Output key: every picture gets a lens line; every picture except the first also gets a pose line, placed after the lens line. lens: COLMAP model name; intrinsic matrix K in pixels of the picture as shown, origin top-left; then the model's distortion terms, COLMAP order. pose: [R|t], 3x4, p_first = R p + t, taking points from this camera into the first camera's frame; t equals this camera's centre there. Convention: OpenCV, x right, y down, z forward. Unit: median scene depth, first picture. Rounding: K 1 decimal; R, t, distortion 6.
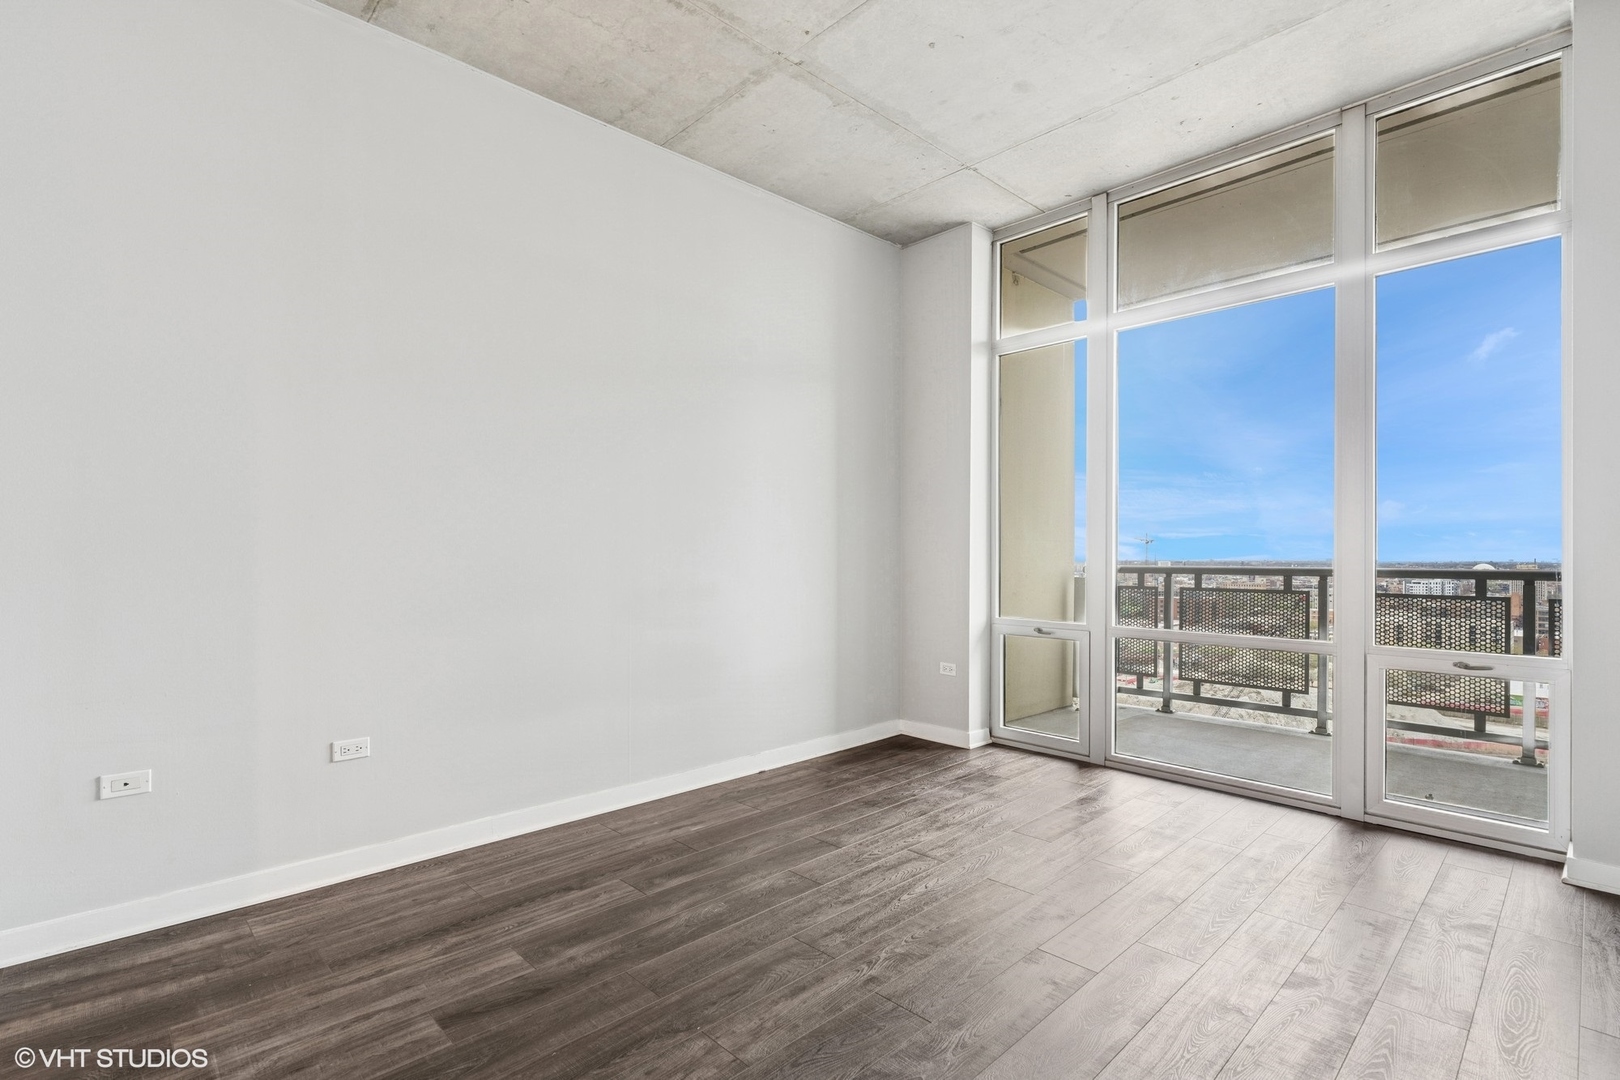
lens RADIAL K [[750.6, 0, 811.0], [0, 750.6, 548.3], [0, 0, 1]] dist [-0.000061, -0.001298]
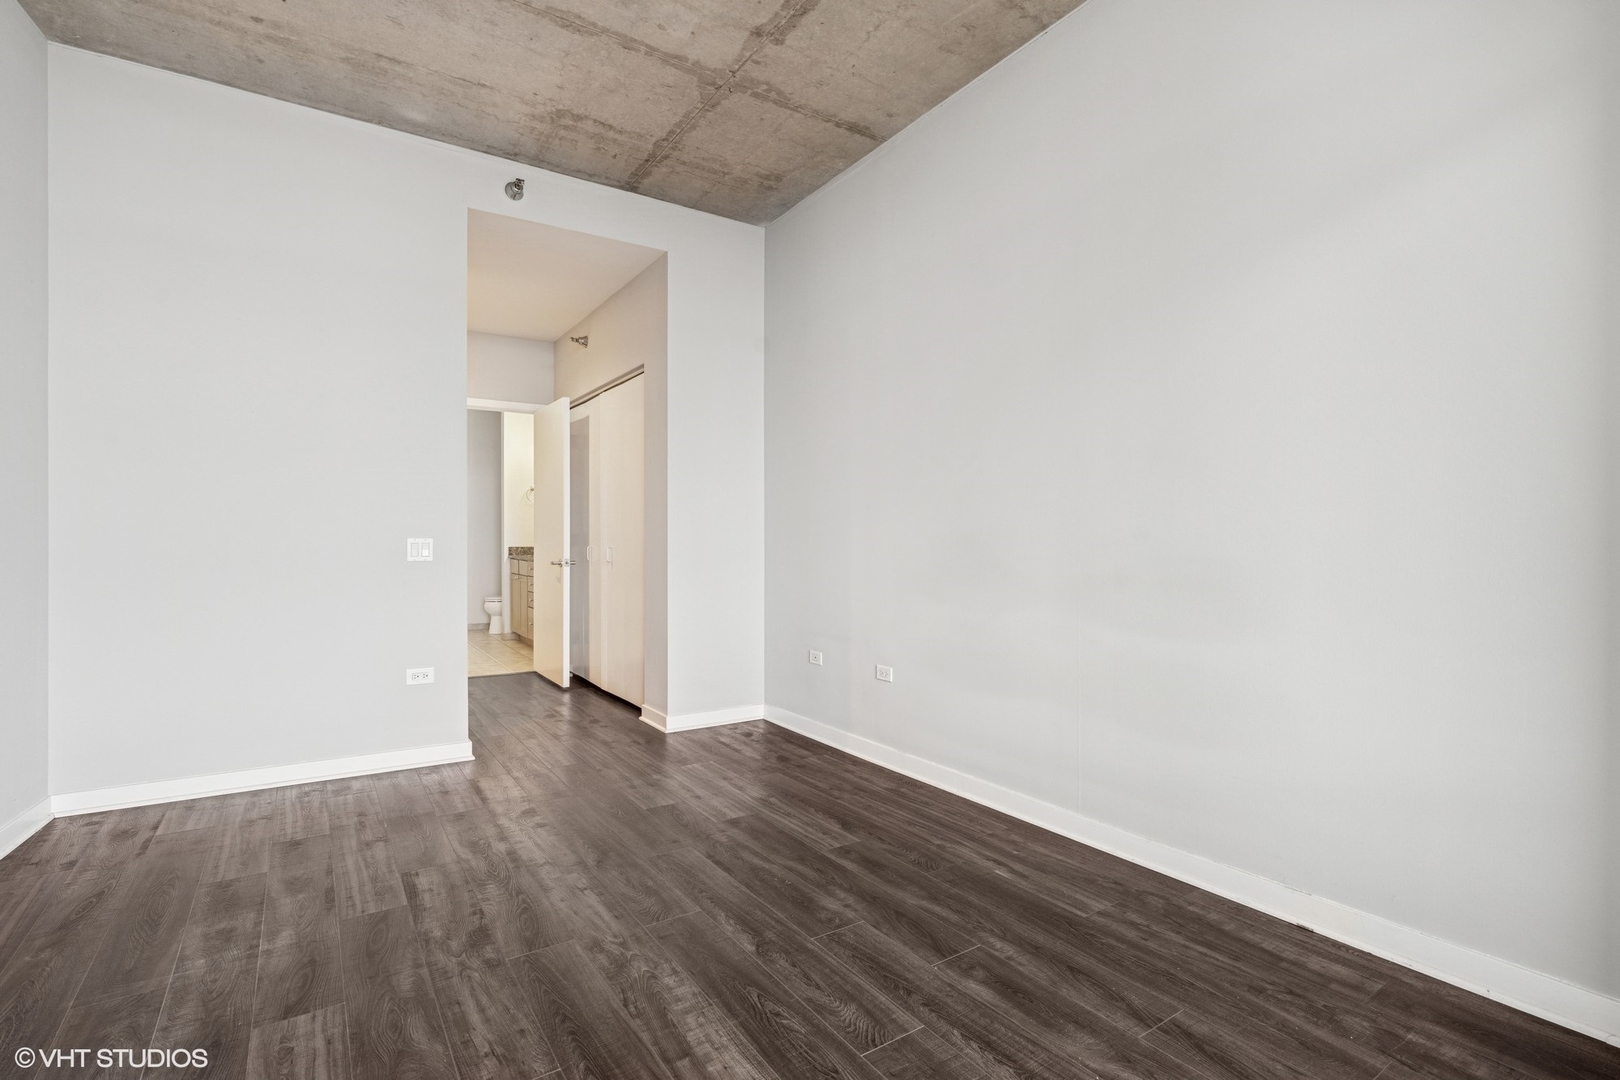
lens RADIAL K [[750.6, 0, 815.4], [0, 750.6, 539.0], [0, 0, 1]] dist [-0.000061, -0.001298]
pose [[-0.172340, -0.014504, -0.984931, 0.592080], [0.005455, 0.999862, -0.015678, 0.032517], [0.985022, -0.008075, -0.172237, 0.854409]]
